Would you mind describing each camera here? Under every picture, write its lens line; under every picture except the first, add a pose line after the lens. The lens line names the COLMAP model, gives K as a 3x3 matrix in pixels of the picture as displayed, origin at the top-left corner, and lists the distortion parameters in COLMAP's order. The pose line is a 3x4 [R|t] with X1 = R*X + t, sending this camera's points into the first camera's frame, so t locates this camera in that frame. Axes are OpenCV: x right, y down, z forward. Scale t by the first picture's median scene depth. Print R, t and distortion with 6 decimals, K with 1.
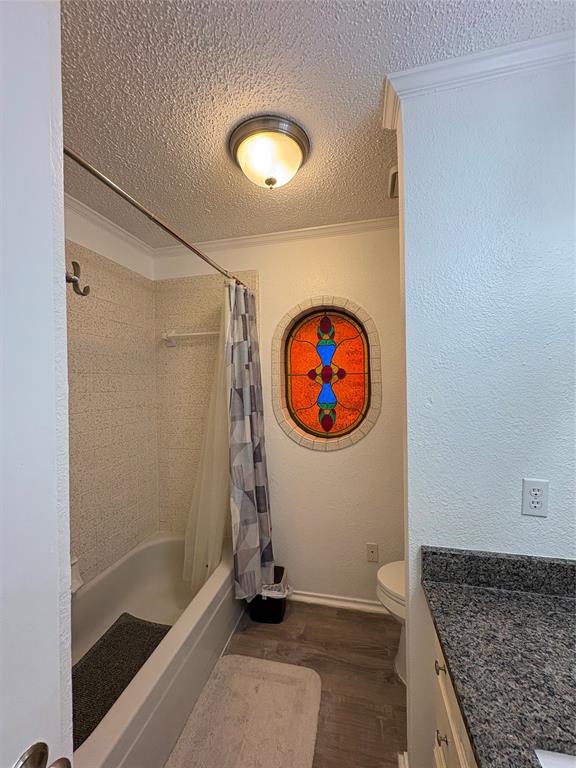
lens RADIAL K [[307.5, 0, 289.4], [0, 307.5, 383.6], [0, 0, 1]] dist [0.001715, -0.000128]
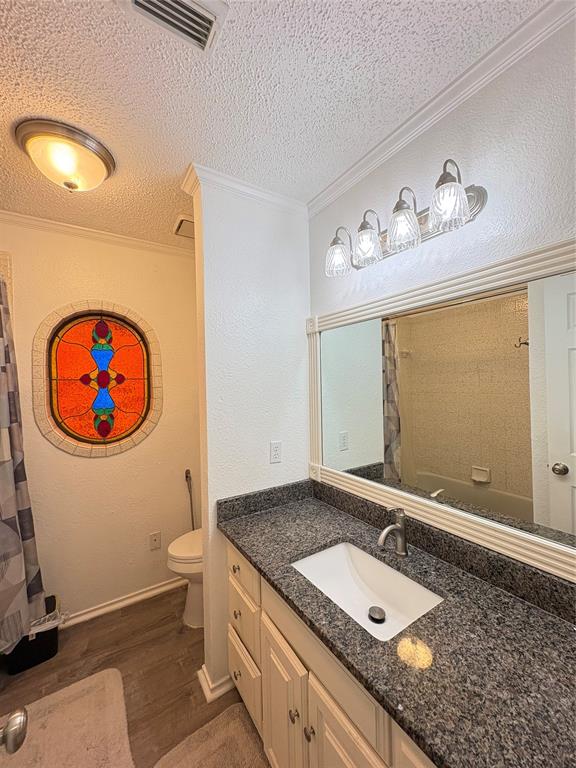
lens RADIAL K [[307.5, 0, 289.4], [0, 307.5, 383.6], [0, 0, 1]] dist [0.001715, -0.000128]
pose [[0.694416, -0.000496, 0.719573, -0.196788], [0.014616, 0.999803, -0.013415, 0.006201], [-0.719425, 0.019833, 0.694287, -0.130084]]
